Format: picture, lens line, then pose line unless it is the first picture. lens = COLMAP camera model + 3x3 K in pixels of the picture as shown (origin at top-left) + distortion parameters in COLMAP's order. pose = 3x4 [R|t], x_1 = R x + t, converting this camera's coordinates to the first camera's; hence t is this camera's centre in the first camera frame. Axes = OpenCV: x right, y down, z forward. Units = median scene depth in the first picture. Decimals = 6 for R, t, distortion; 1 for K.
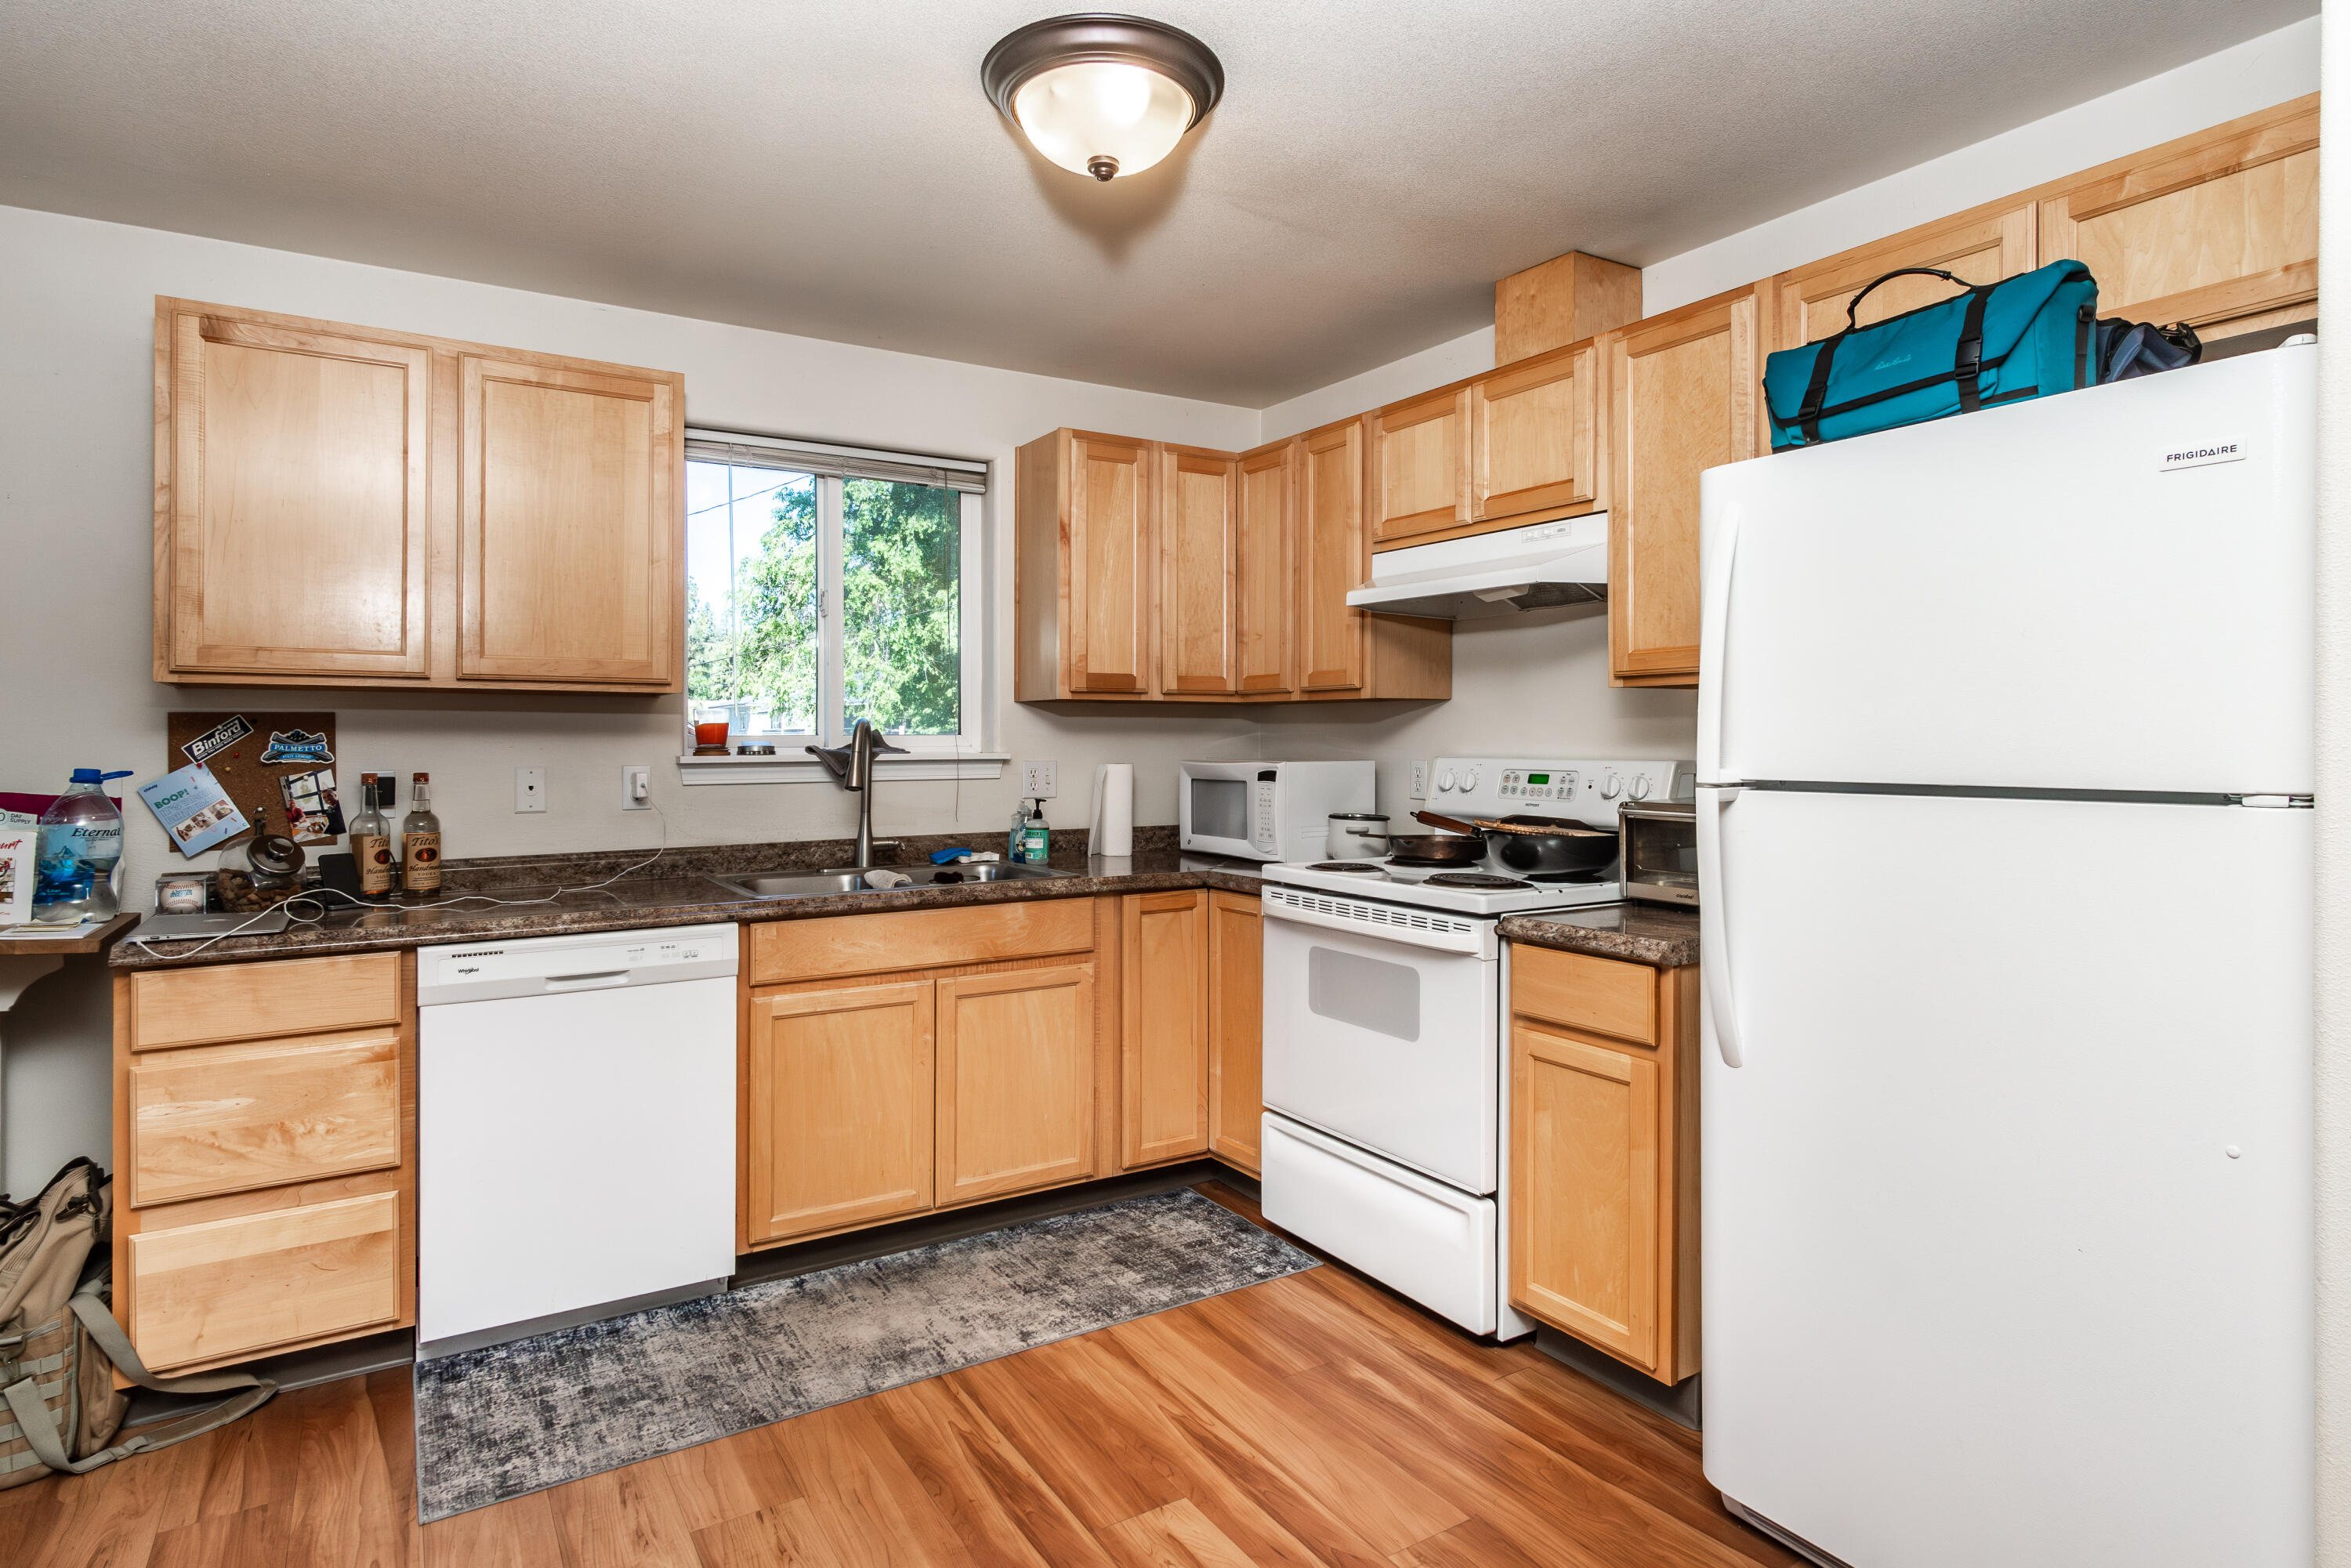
lens RADIAL K [[1264.7, 0, 1172.4], [0, 1264.7, 757.3], [0, 0, 1]] dist [0.005079, 0.003948]
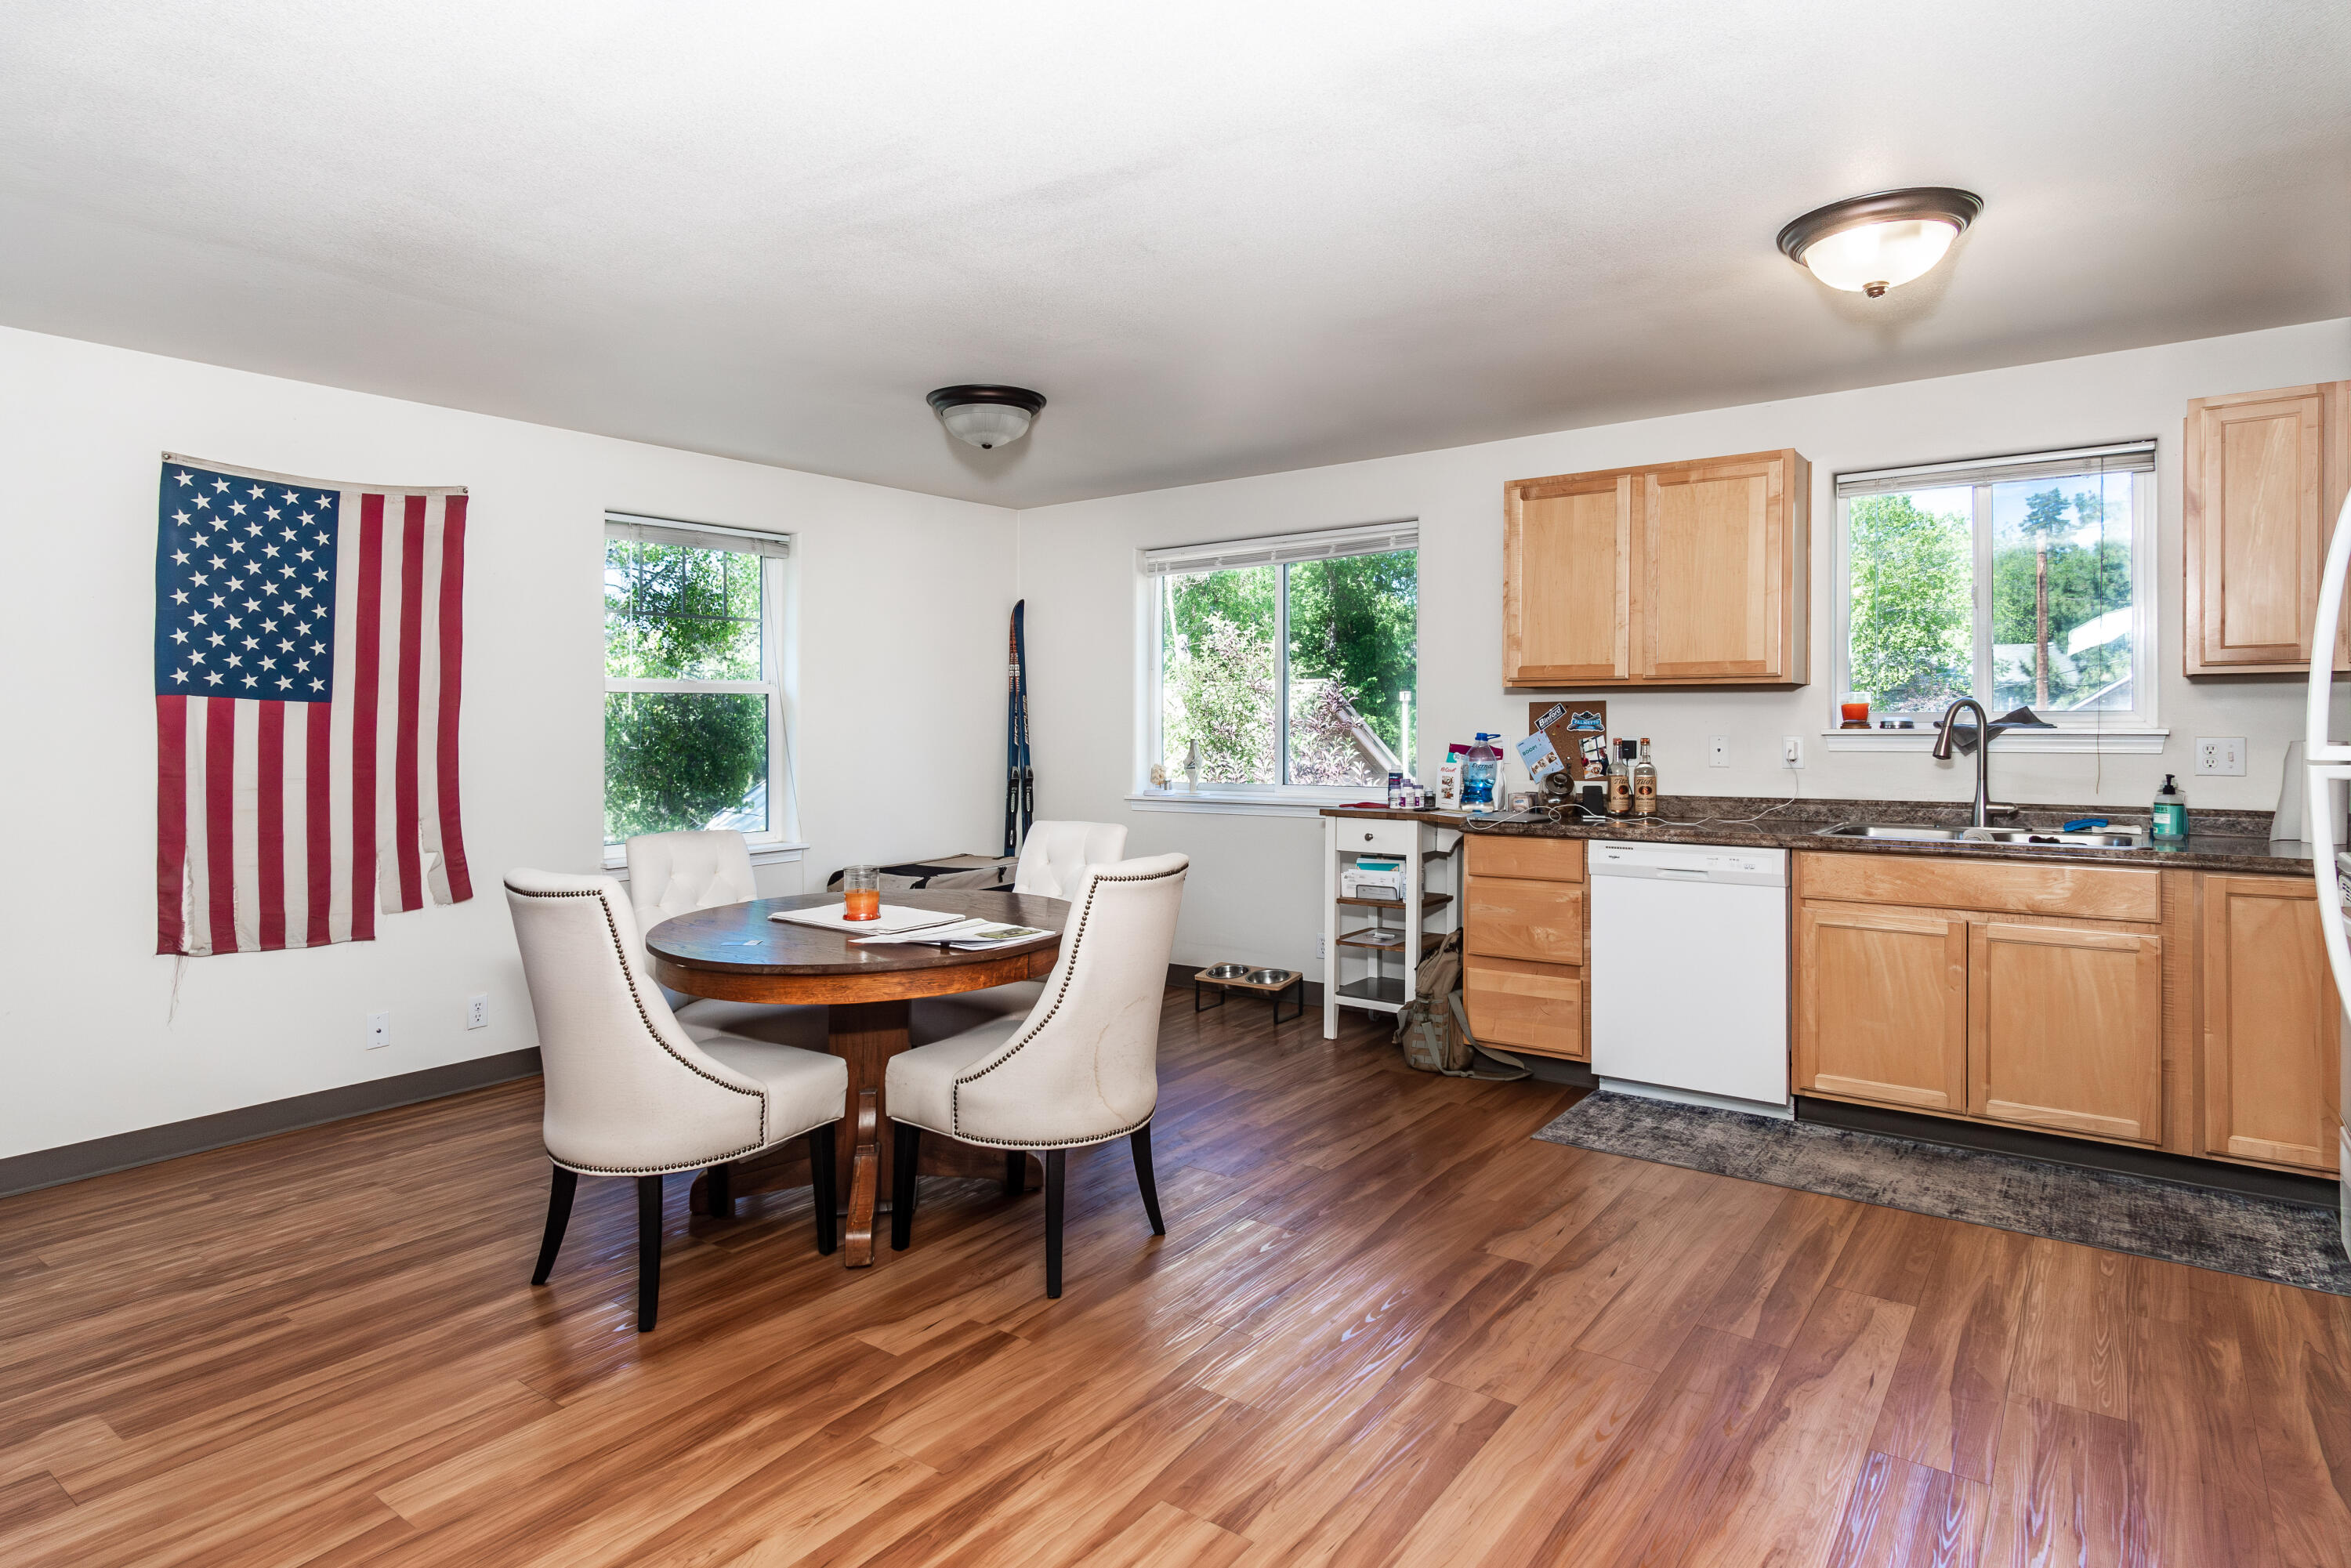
lens RADIAL K [[1264.7, 0, 1178.1], [0, 1264.7, 729.3], [0, 0, 1]] dist [0.005079, 0.003948]
pose [[0.379483, 0.007712, -0.925167, 0.665892], [-0.009478, 0.999945, 0.004448, -0.000261], [0.925150, 0.007081, 0.379535, -0.136140]]
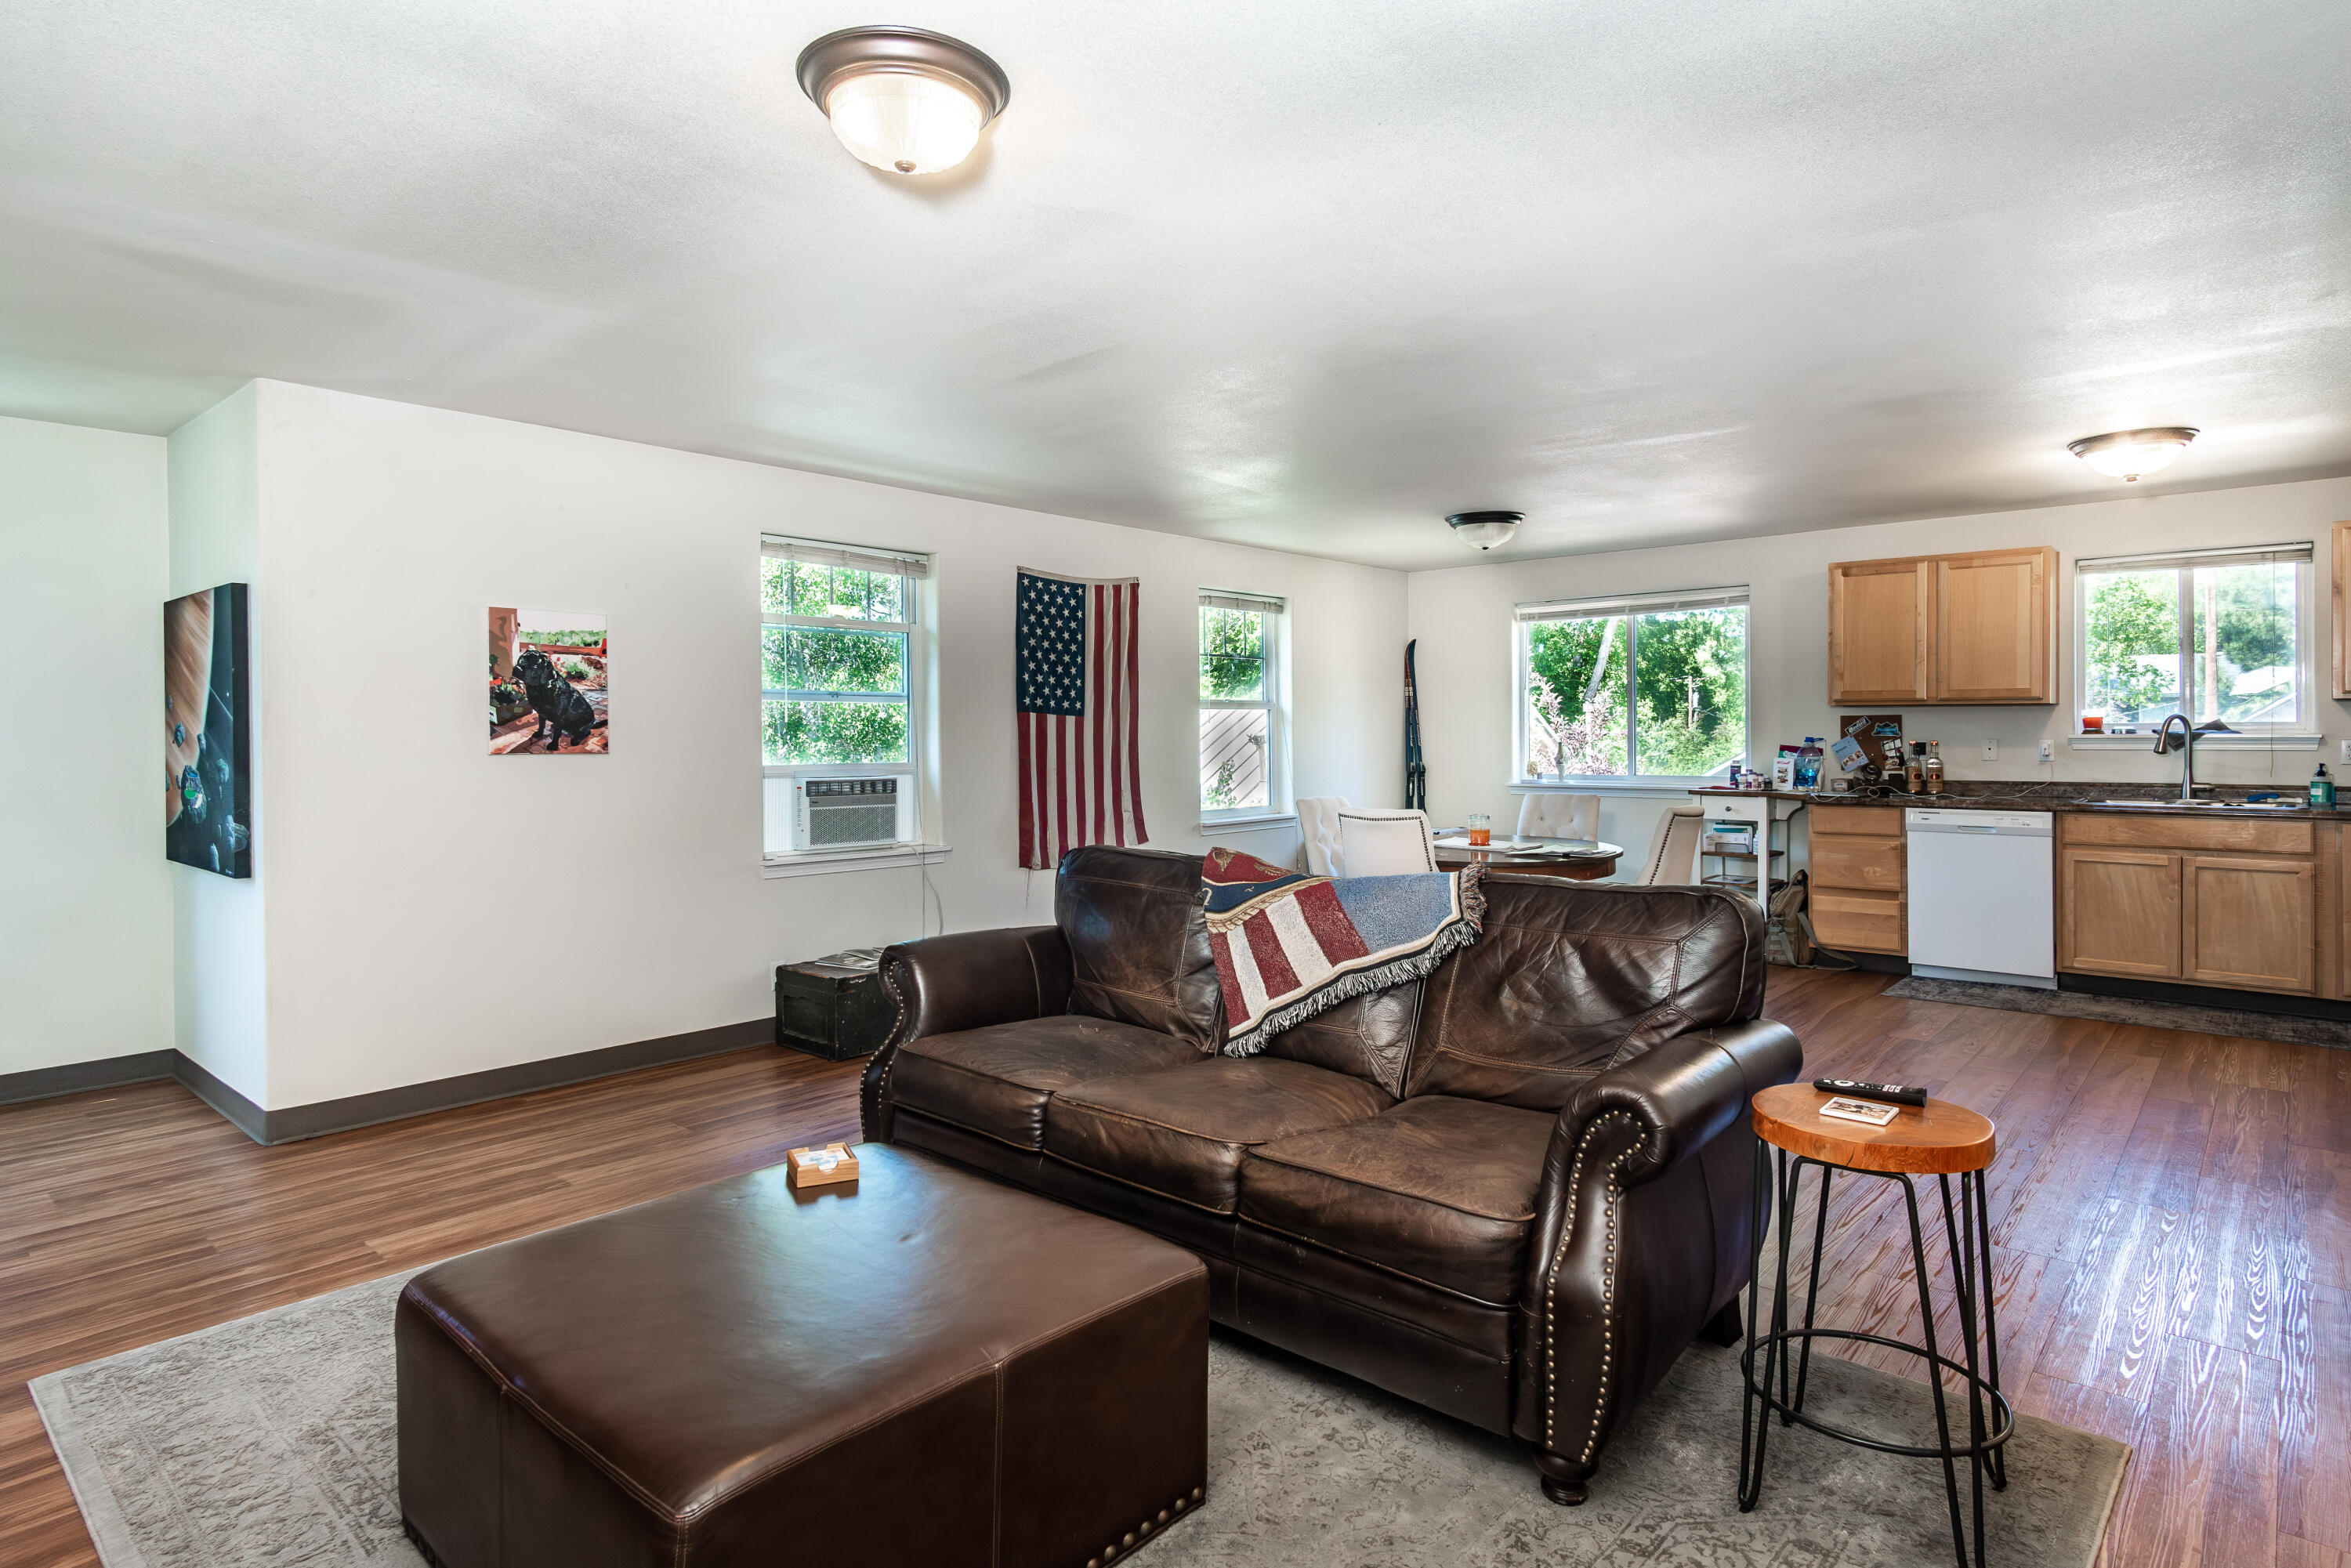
lens RADIAL K [[1264.7, 0, 1166.7], [0, 1264.7, 733.5], [0, 0, 1]] dist [0.005079, 0.003948]
pose [[0.296463, 0.004045, -0.955036, 1.224233], [-0.010970, 0.999939, 0.000829, 0.012795], [0.954981, 0.010231, 0.296490, -1.035641]]
